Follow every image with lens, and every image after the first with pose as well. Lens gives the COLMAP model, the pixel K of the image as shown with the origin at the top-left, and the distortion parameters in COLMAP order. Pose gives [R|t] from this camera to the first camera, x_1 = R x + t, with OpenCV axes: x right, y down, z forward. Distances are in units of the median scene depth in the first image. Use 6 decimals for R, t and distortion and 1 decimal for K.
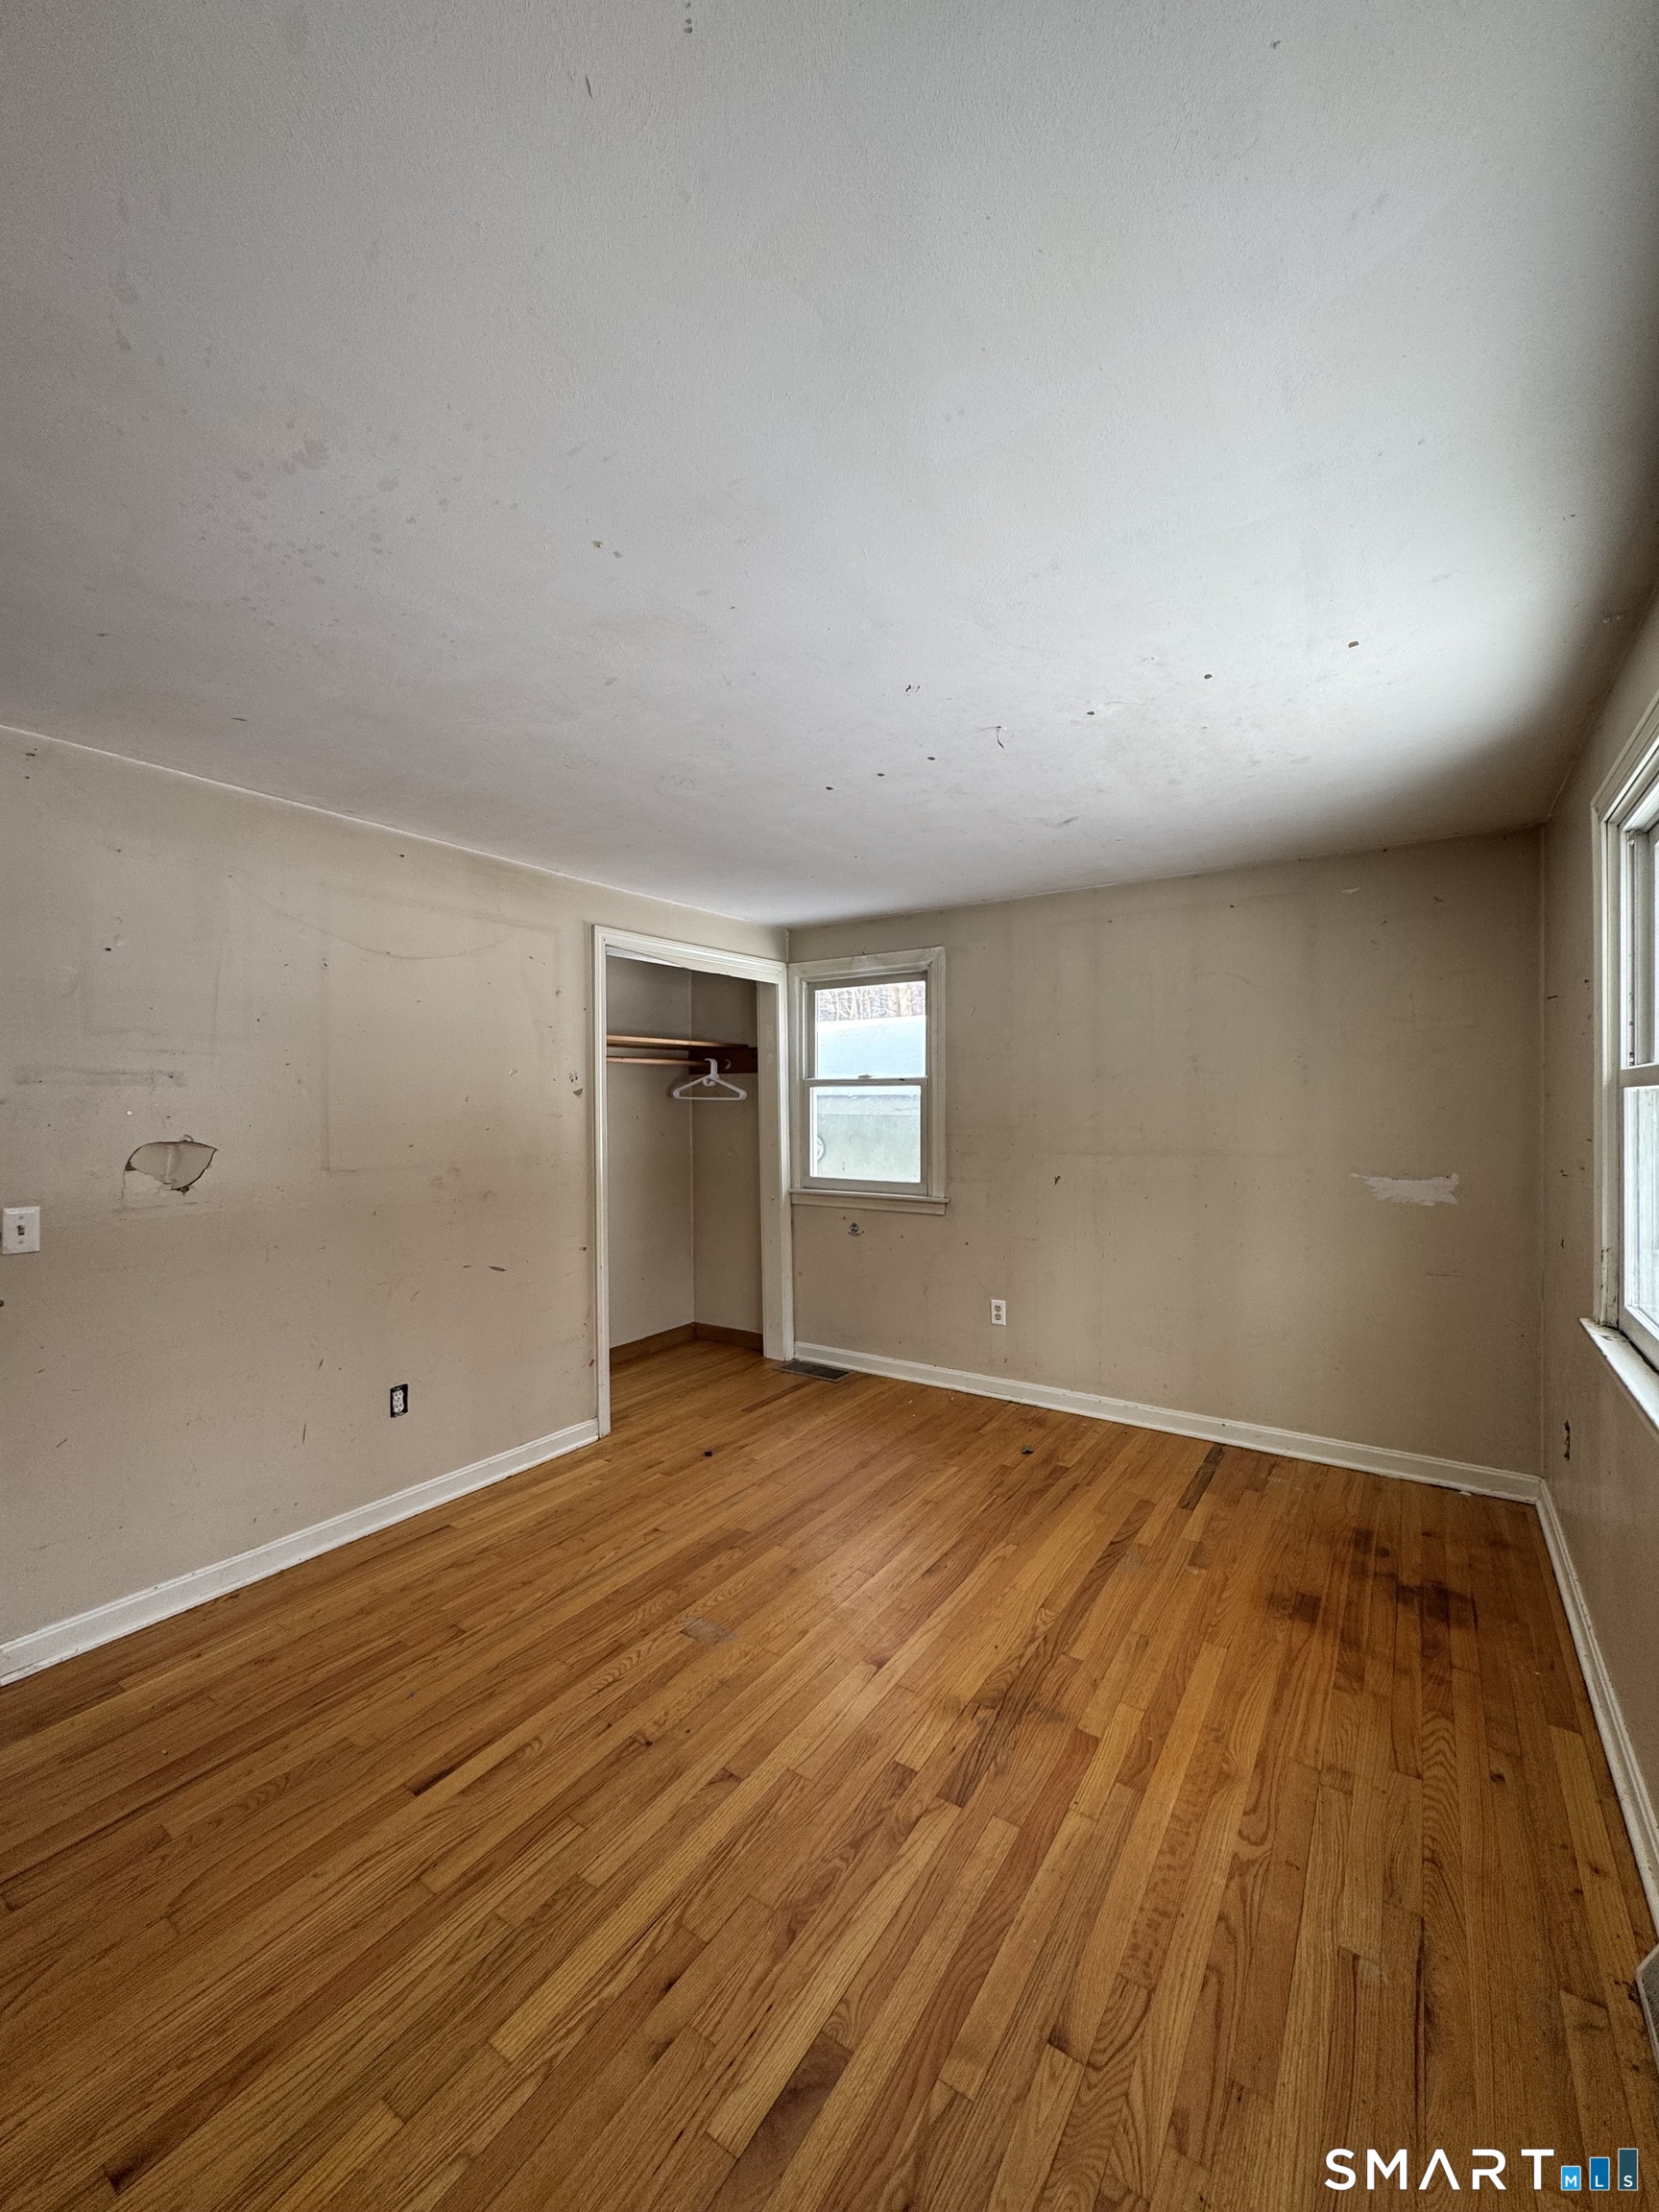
lens RADIAL K [[873.9, 0, 829.5], [0, 873.9, 1106.0], [0, 0, 1]] dist [-0.000249, 0.000360]
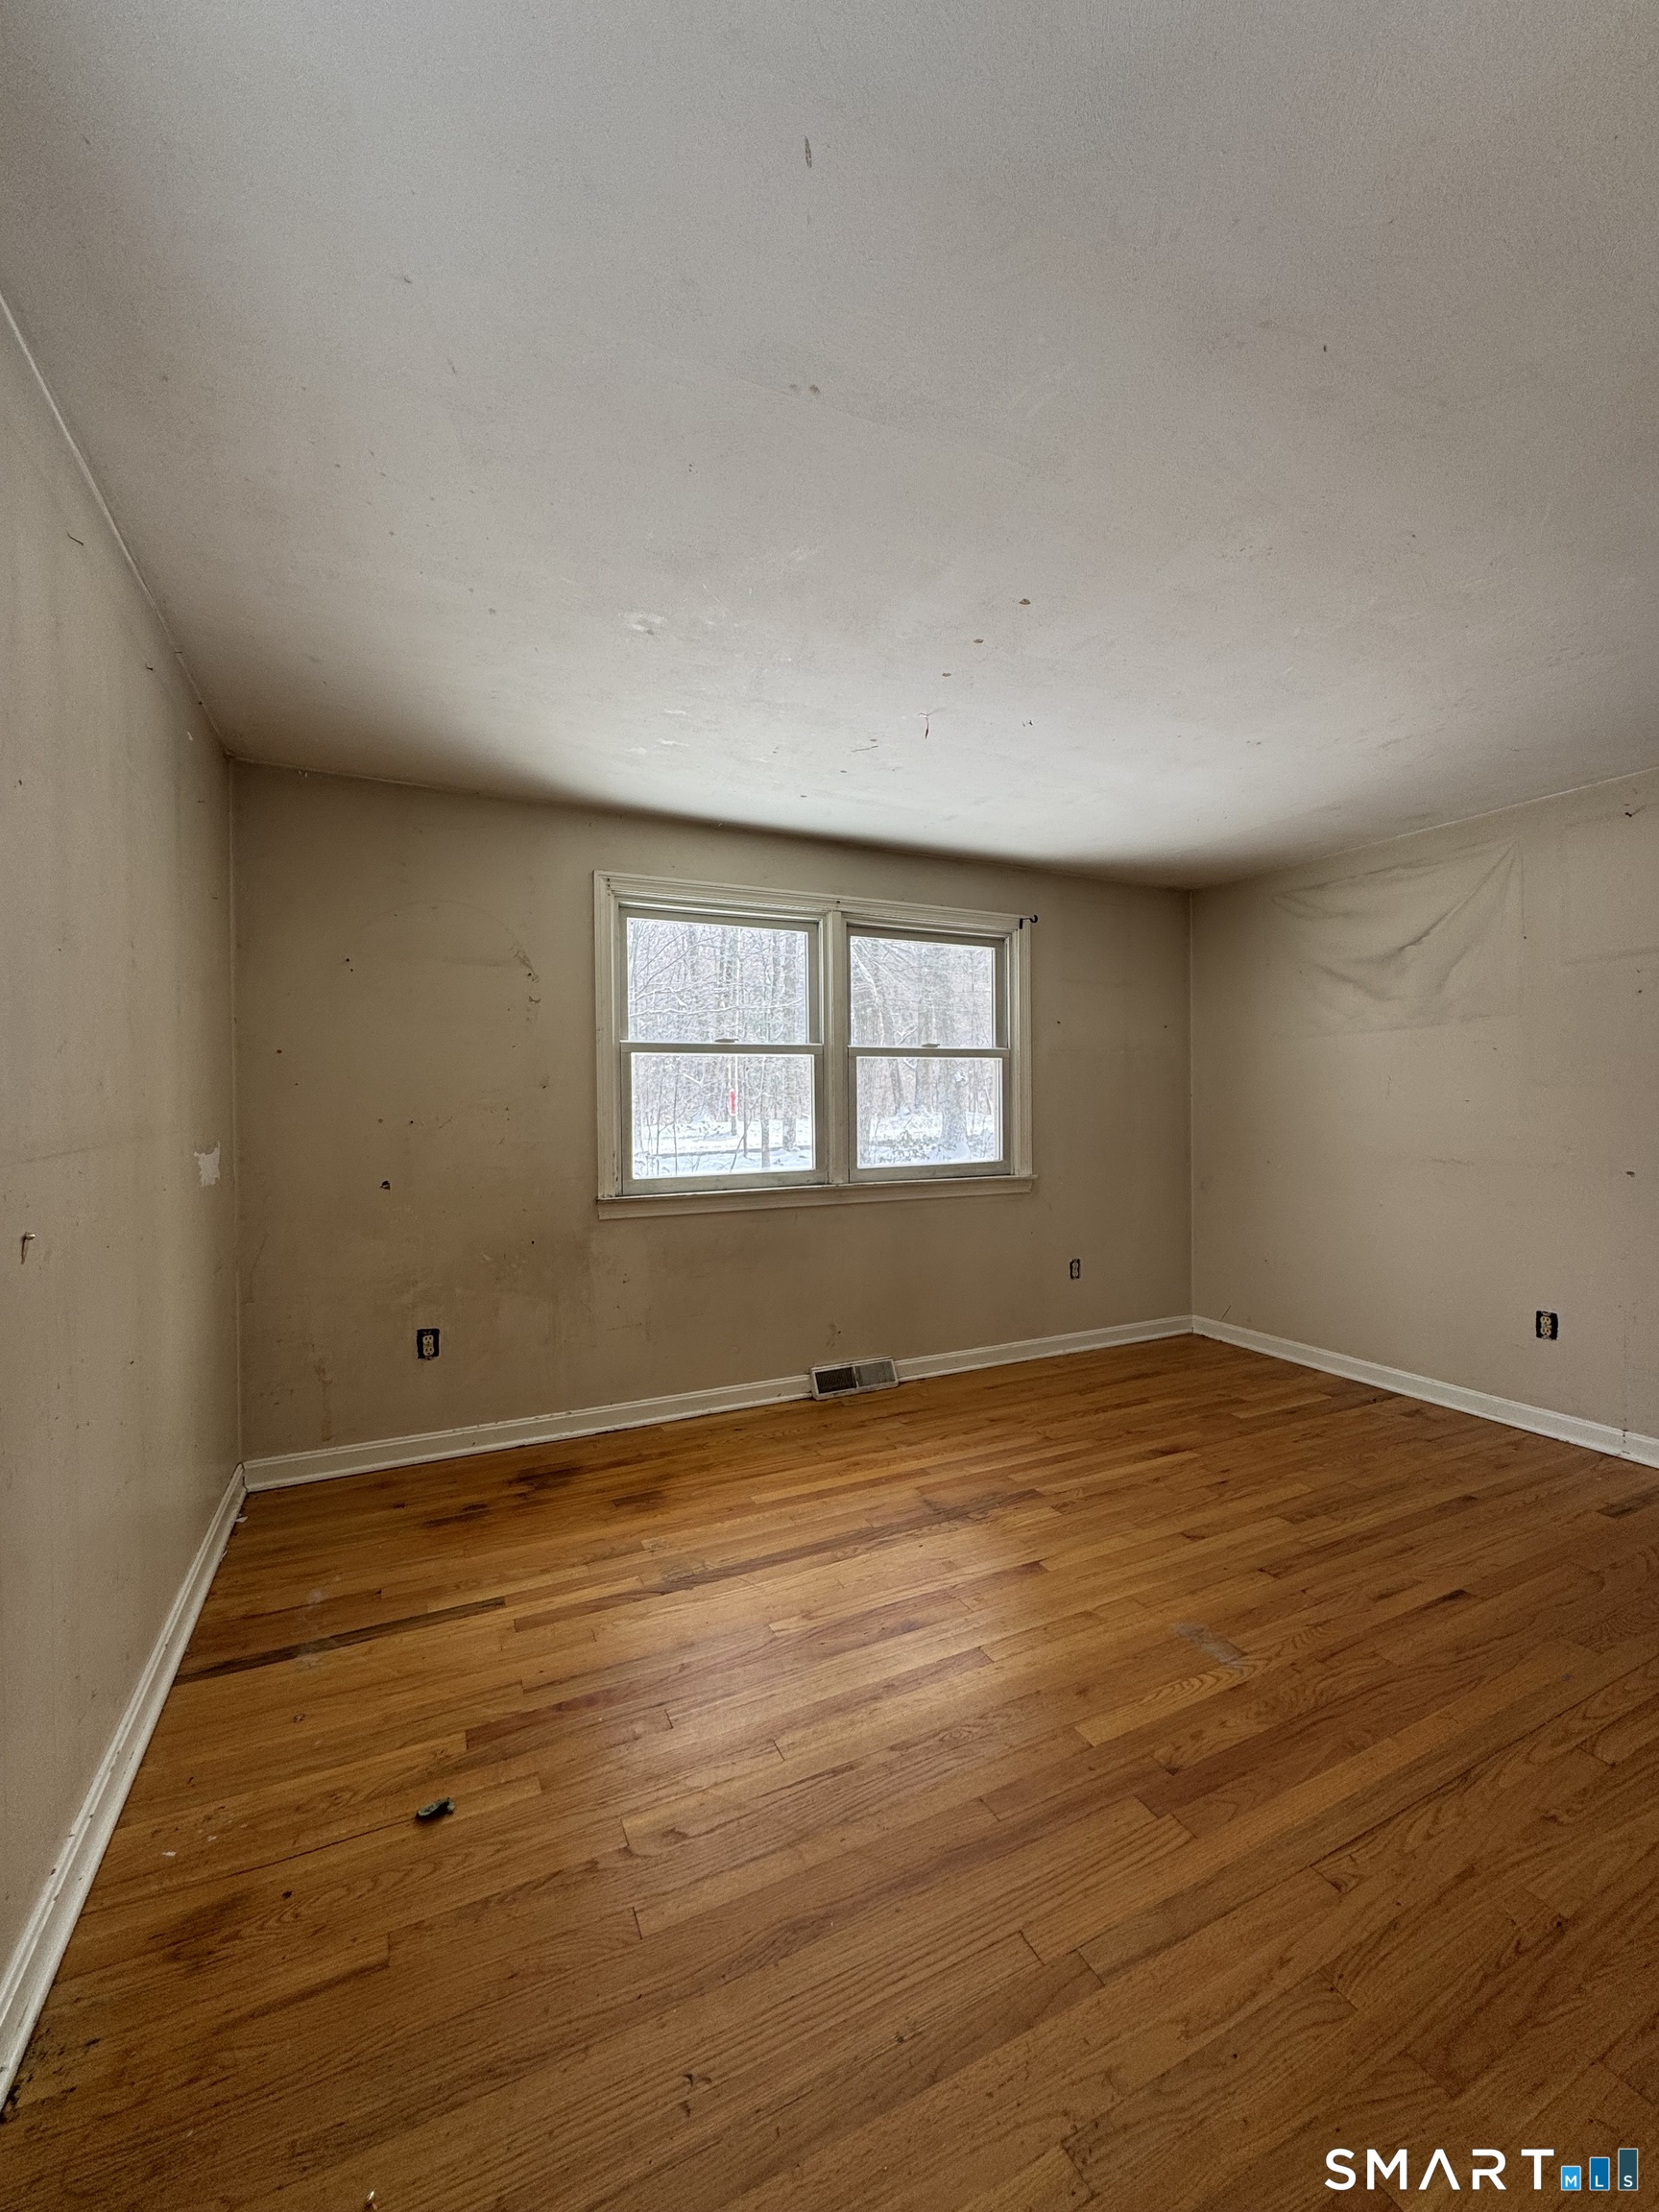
lens RADIAL K [[873.9, 0, 829.5], [0, 873.9, 1106.0], [0, 0, 1]] dist [-0.000249, 0.000360]
pose [[-0.866001, 0.009018, 0.499961, -0.233892], [0.015848, 0.999830, 0.009415, 0.058825], [-0.499791, 0.016077, -0.865997, 1.807221]]
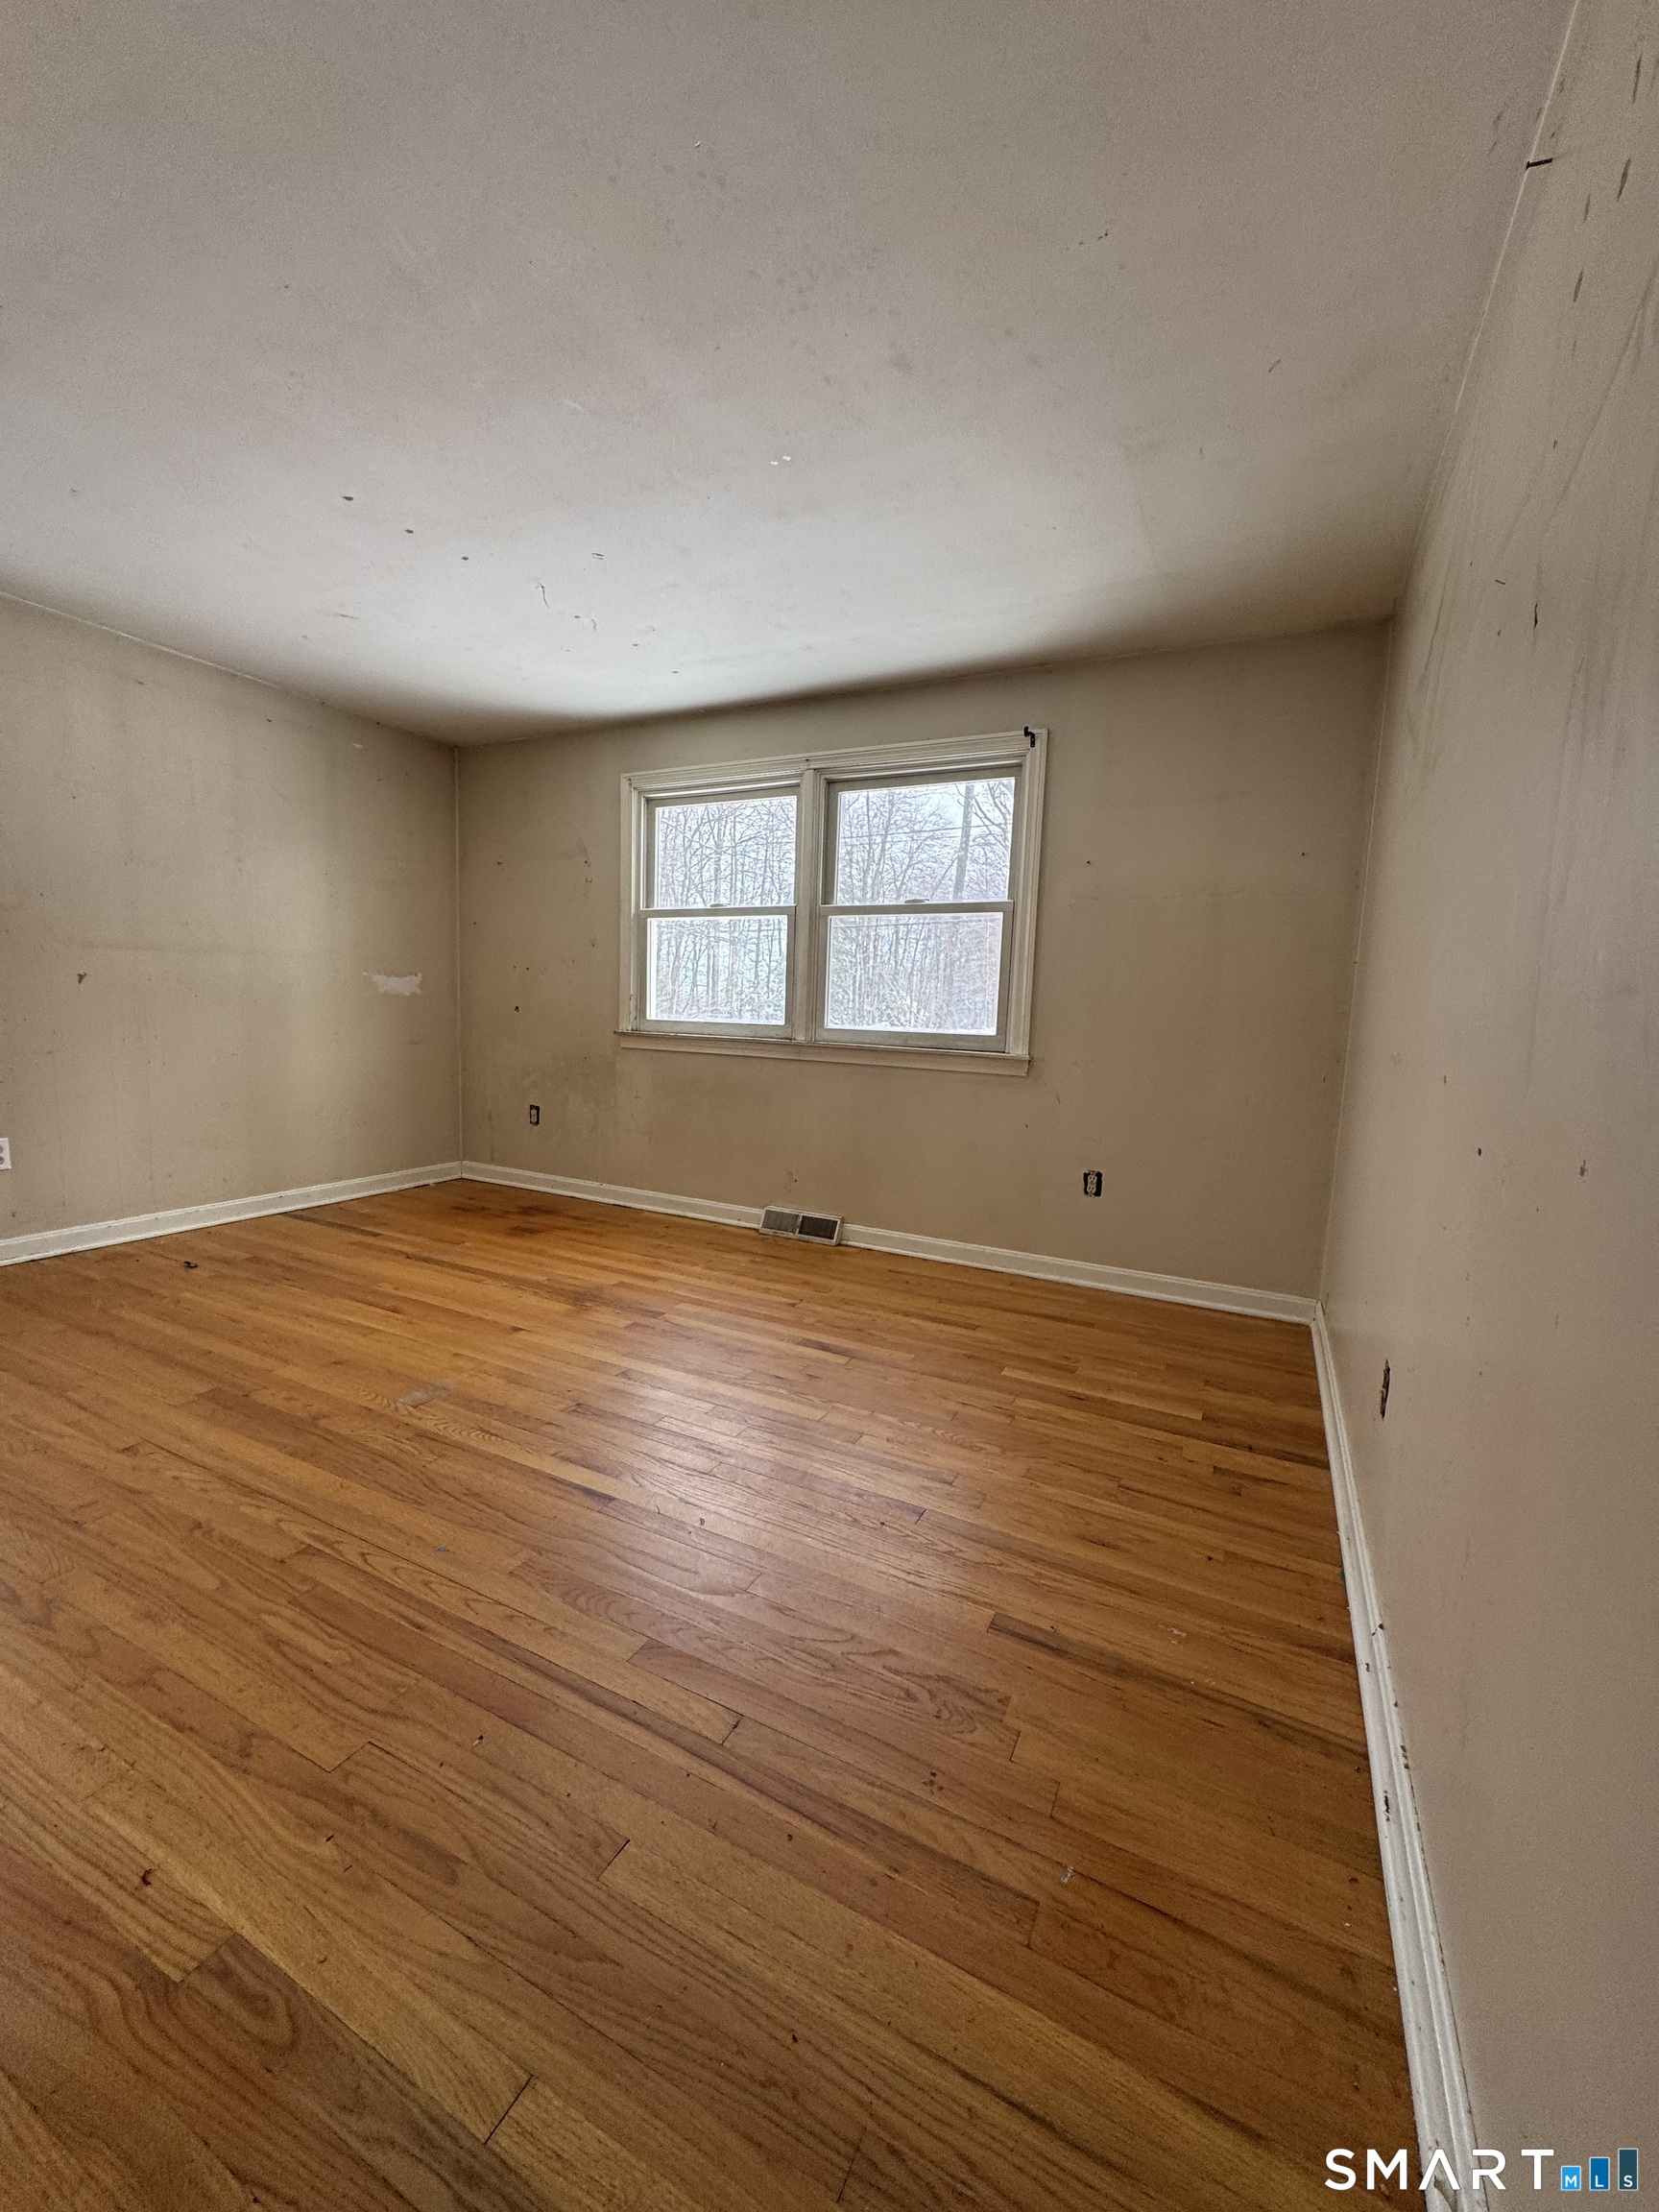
lens RADIAL K [[873.9, 0, 829.5], [0, 873.9, 1106.0], [0, 0, 1]] dist [-0.000249, 0.000360]
pose [[-0.123787, -0.112119, 0.985954, -1.058783], [-0.029536, 0.993572, 0.109277, 0.151943], [-0.991869, -0.015594, -0.126303, 0.640787]]
